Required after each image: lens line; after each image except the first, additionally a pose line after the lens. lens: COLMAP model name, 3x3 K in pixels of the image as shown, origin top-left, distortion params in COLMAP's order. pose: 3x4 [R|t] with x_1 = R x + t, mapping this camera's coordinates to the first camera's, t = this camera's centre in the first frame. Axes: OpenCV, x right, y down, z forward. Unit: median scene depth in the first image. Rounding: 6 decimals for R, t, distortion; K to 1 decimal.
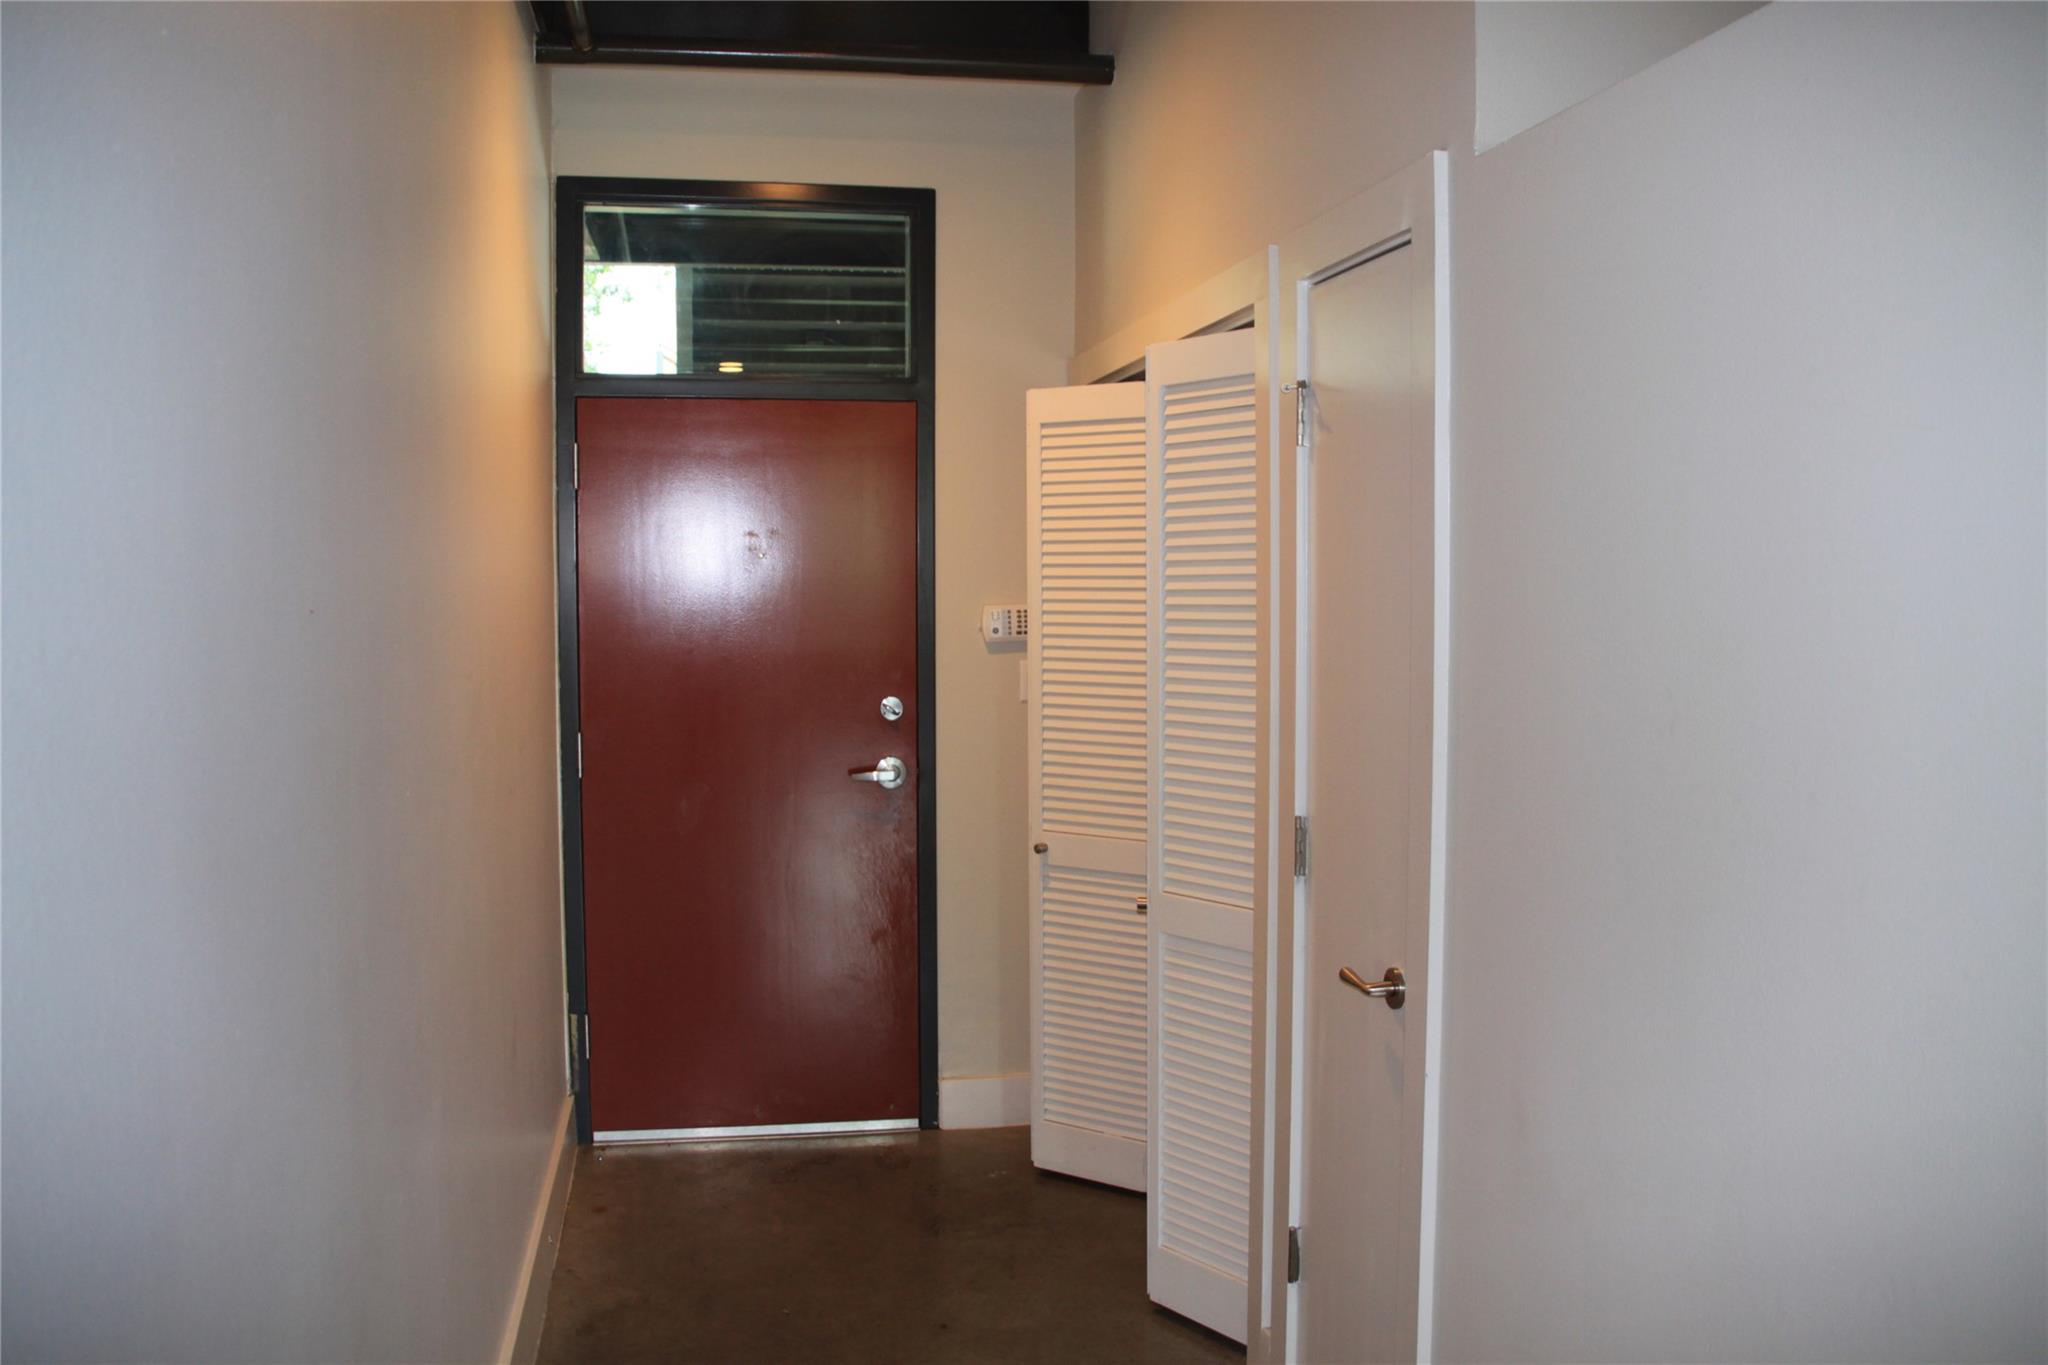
lens RADIAL K [[1705.8, 0, 1020.2], [0, 1705.8, 682.9], [0, 0, 1]] dist [-0.152155, 0.108532]
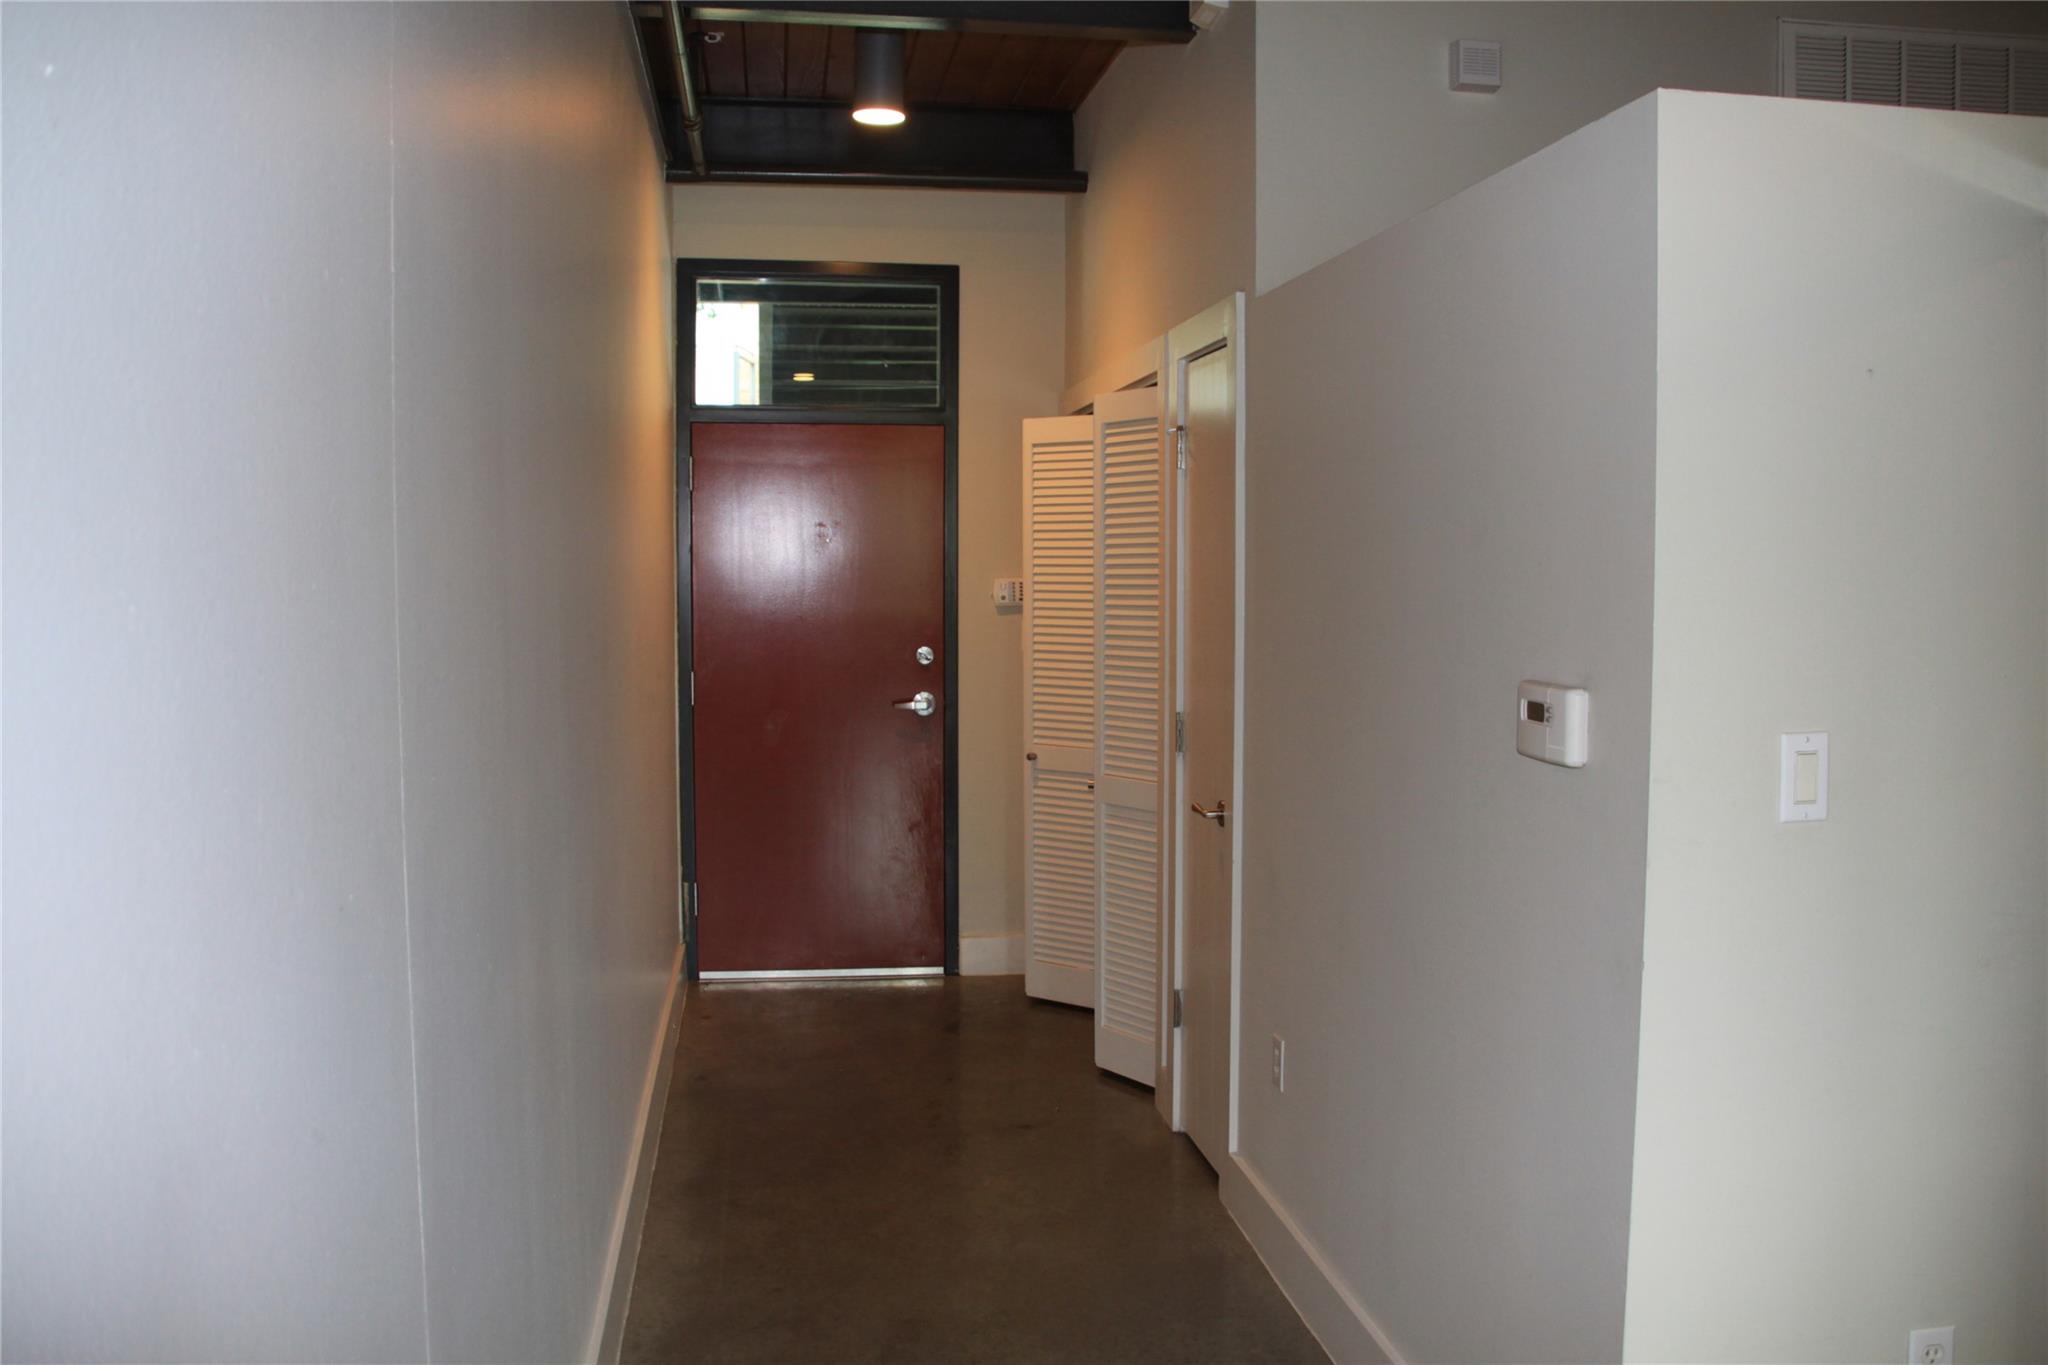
lens RADIAL K [[1705.8, 0, 1025.7], [0, 1705.8, 684.9], [0, 0, 1]] dist [-0.152155, 0.108532]
pose [[0.999305, 0.006051, -0.036781, 0.054895], [-0.005760, 0.999951, 0.008037, 0.027868], [0.036827, -0.007820, 0.999291, -0.345137]]
